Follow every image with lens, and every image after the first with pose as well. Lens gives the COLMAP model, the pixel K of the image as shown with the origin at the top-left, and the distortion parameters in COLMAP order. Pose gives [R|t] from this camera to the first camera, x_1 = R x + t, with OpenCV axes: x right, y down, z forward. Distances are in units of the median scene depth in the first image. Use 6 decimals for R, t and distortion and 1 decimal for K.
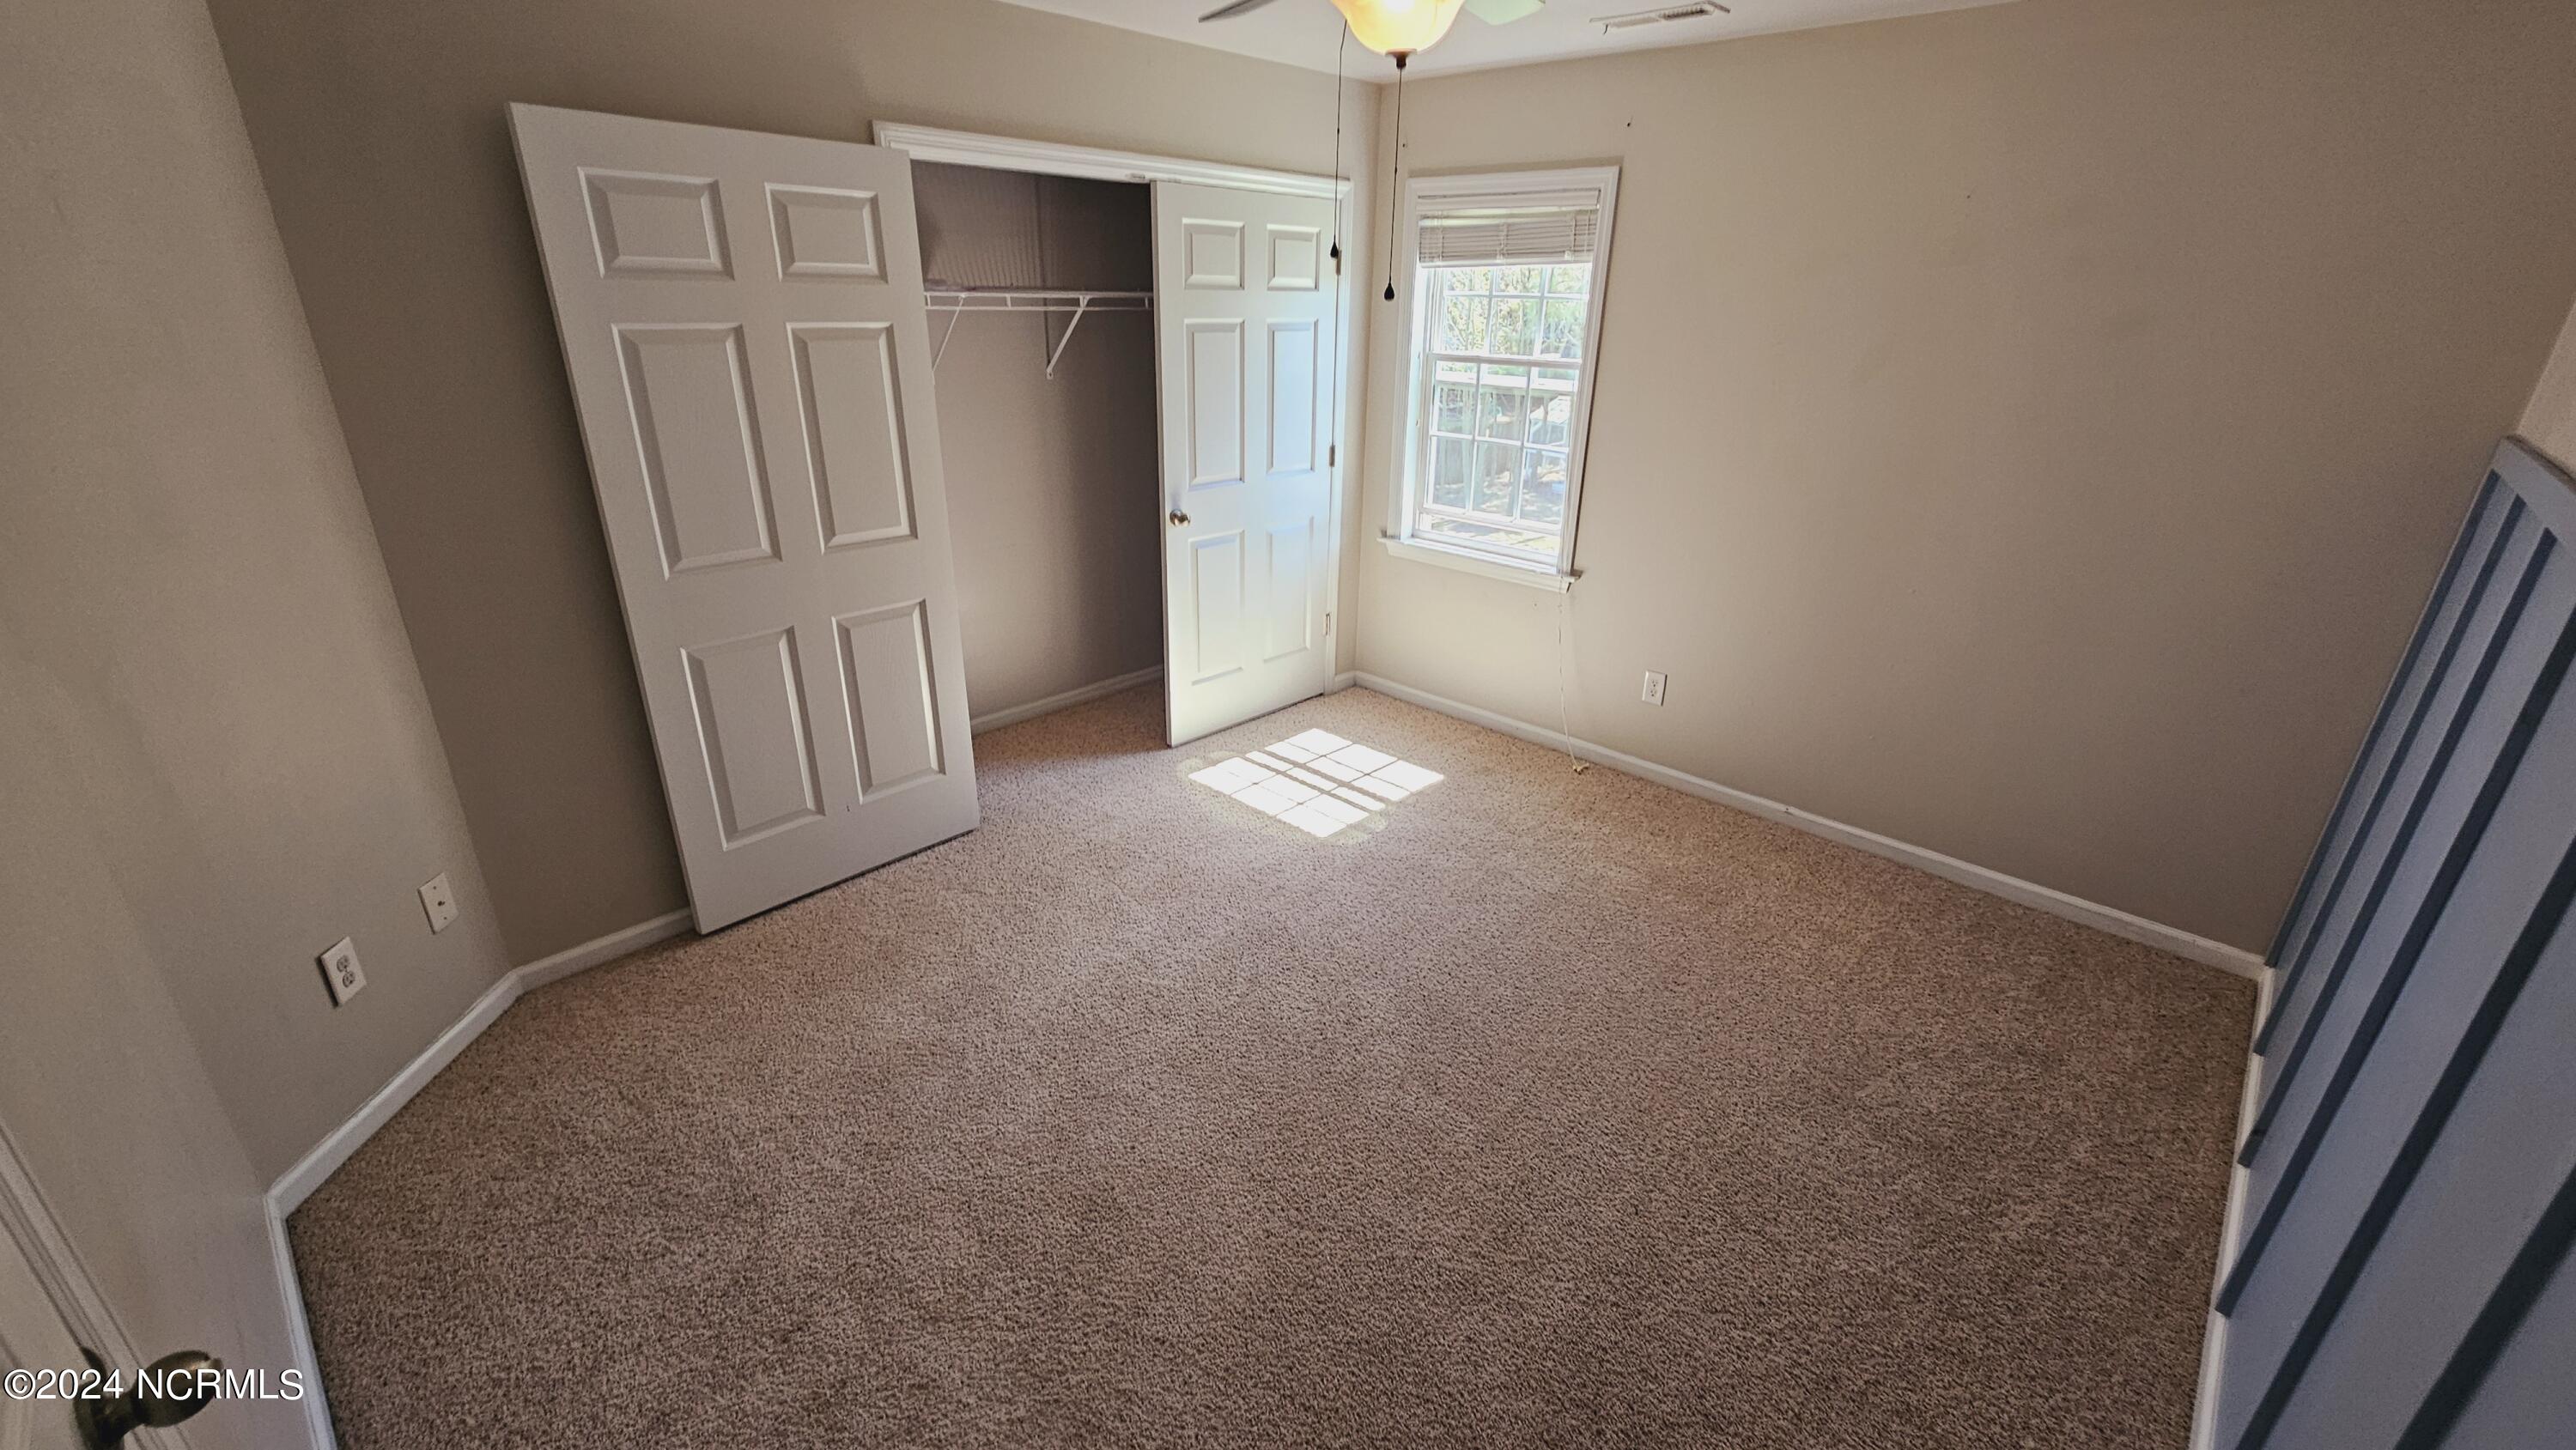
lens RADIAL K [[1057.5, 0, 1292.8], [0, 1057.5, 726.5], [0, 0, 1]] dist [0.002162, -0.000046]
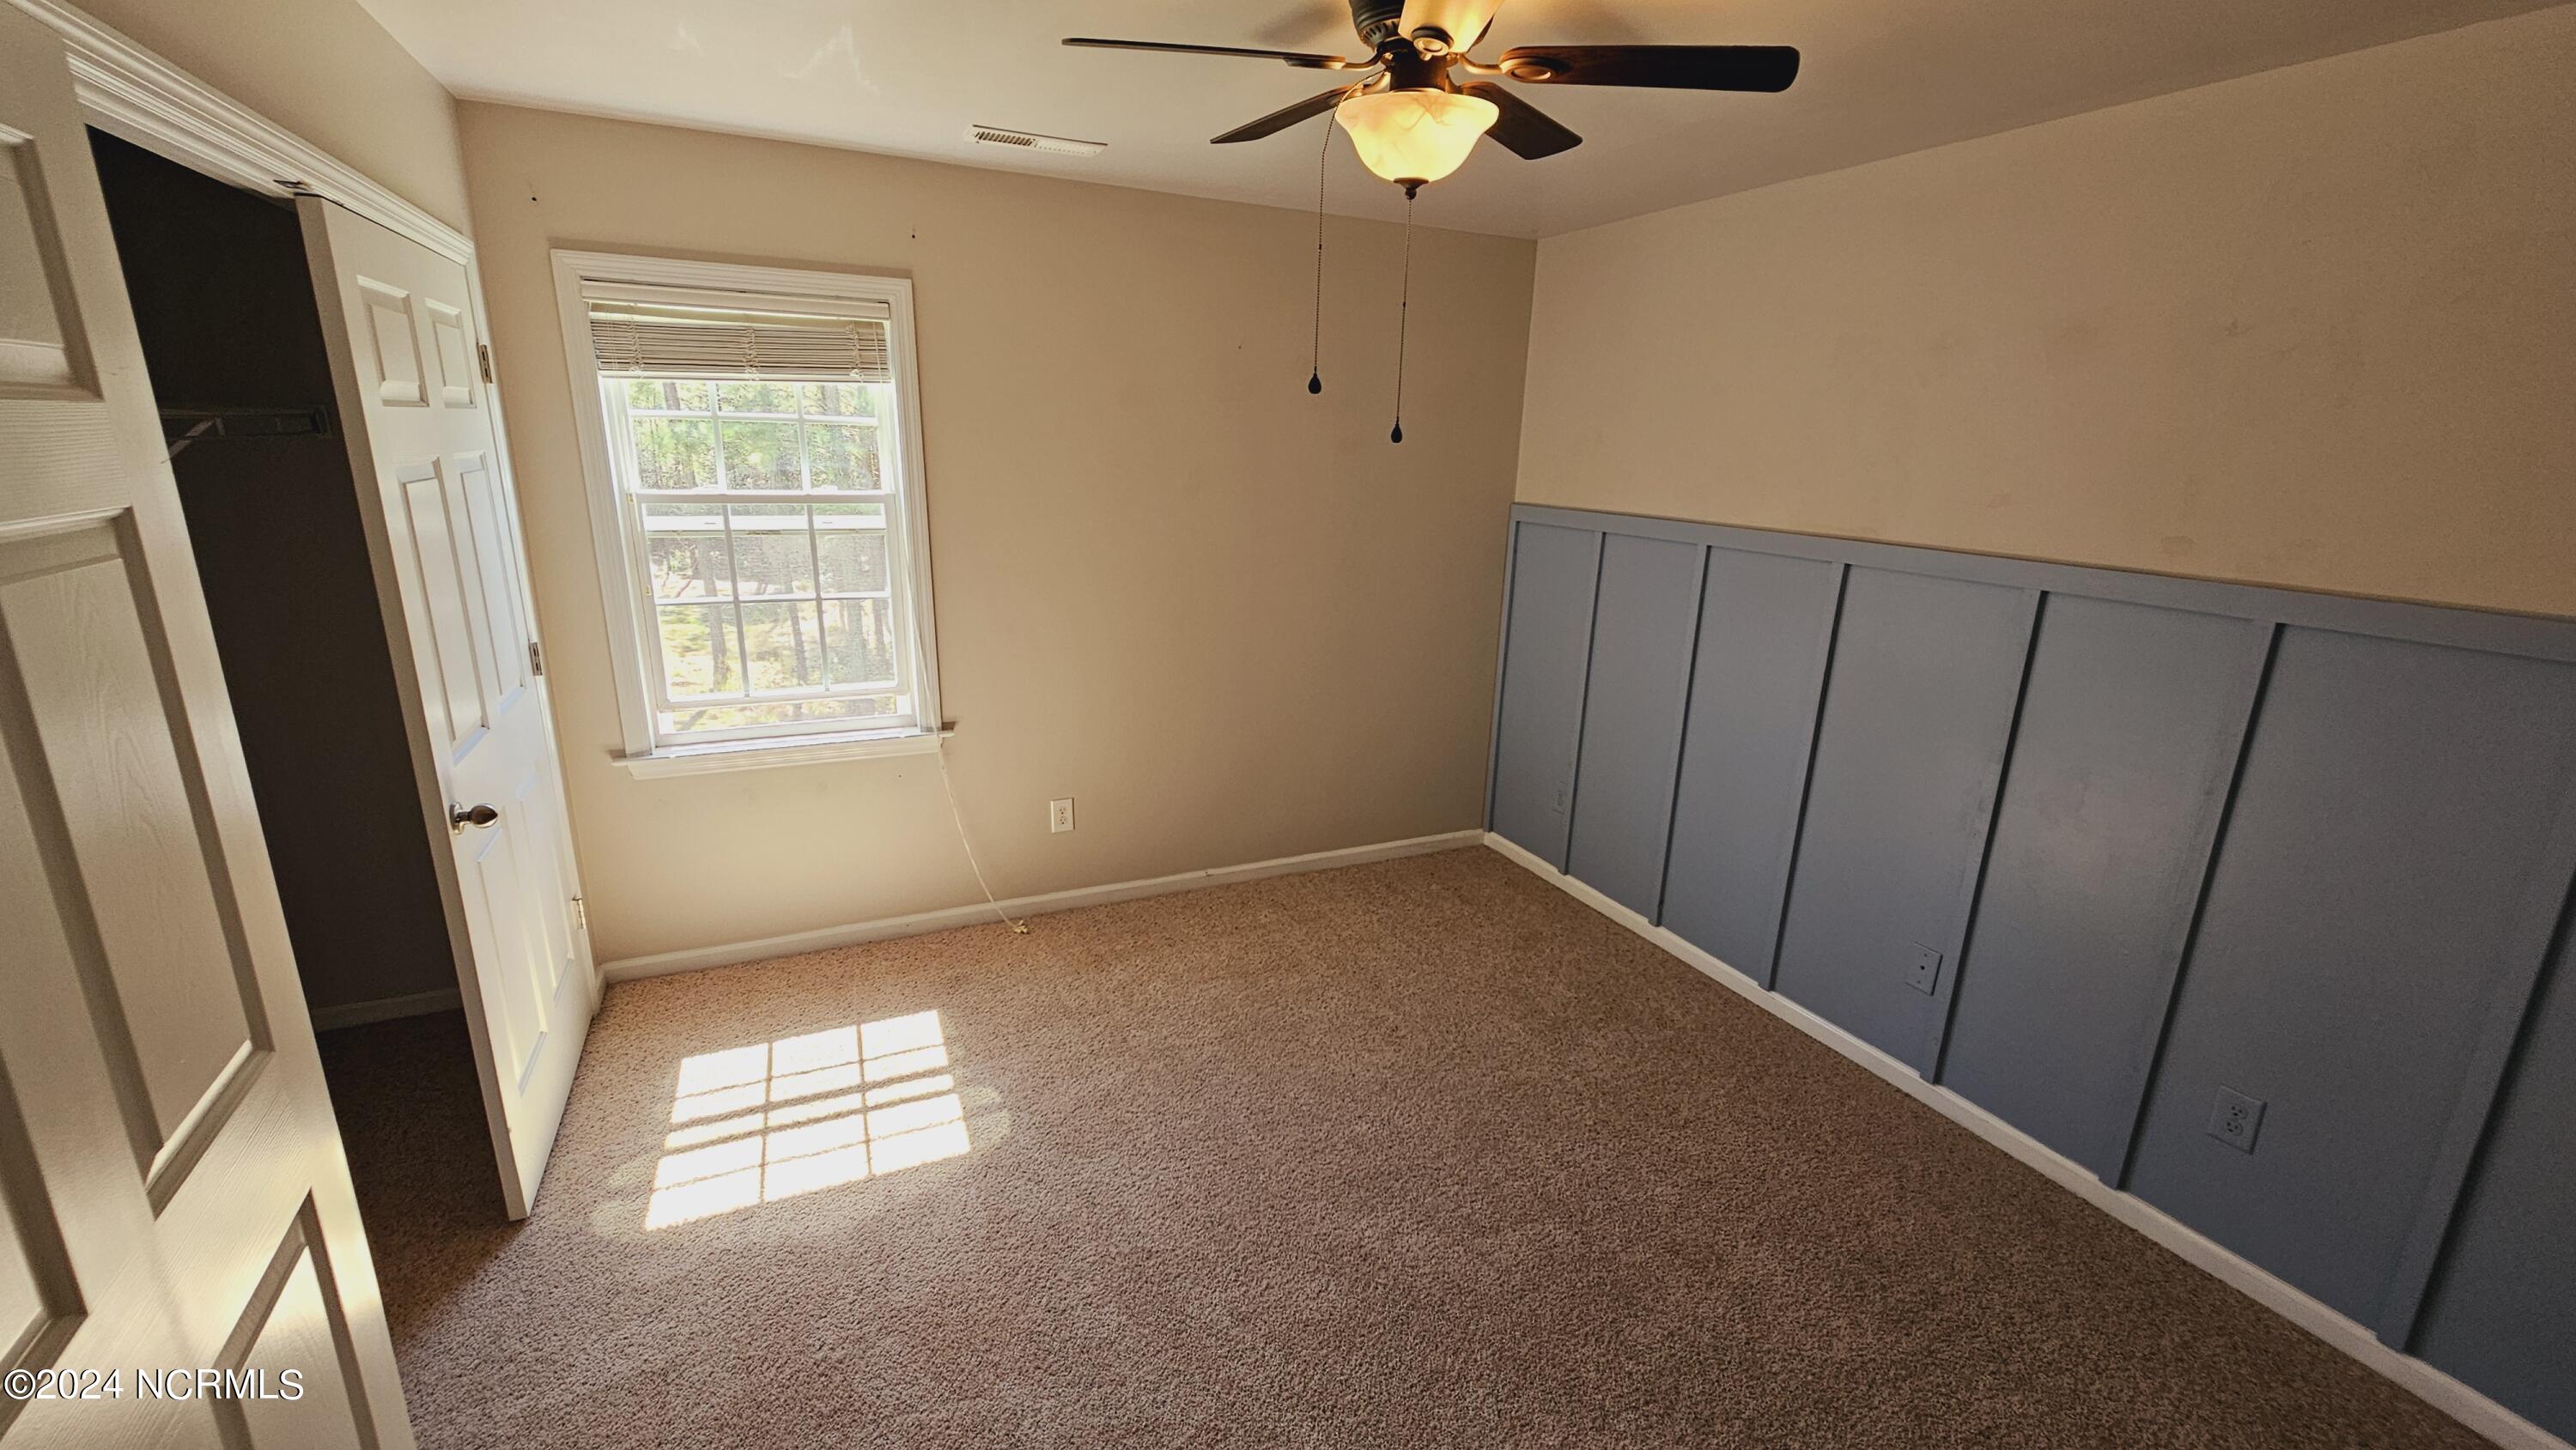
lens RADIAL K [[1057.5, 0, 1290.4], [0, 1057.5, 721.8], [0, 0, 1]] dist [0.002162, -0.000046]
pose [[0.370040, -0.253708, 0.893701, -0.415191], [0.335598, 0.933532, 0.126060, -0.166605], [-0.866282, 0.253277, 0.430588, 0.385881]]
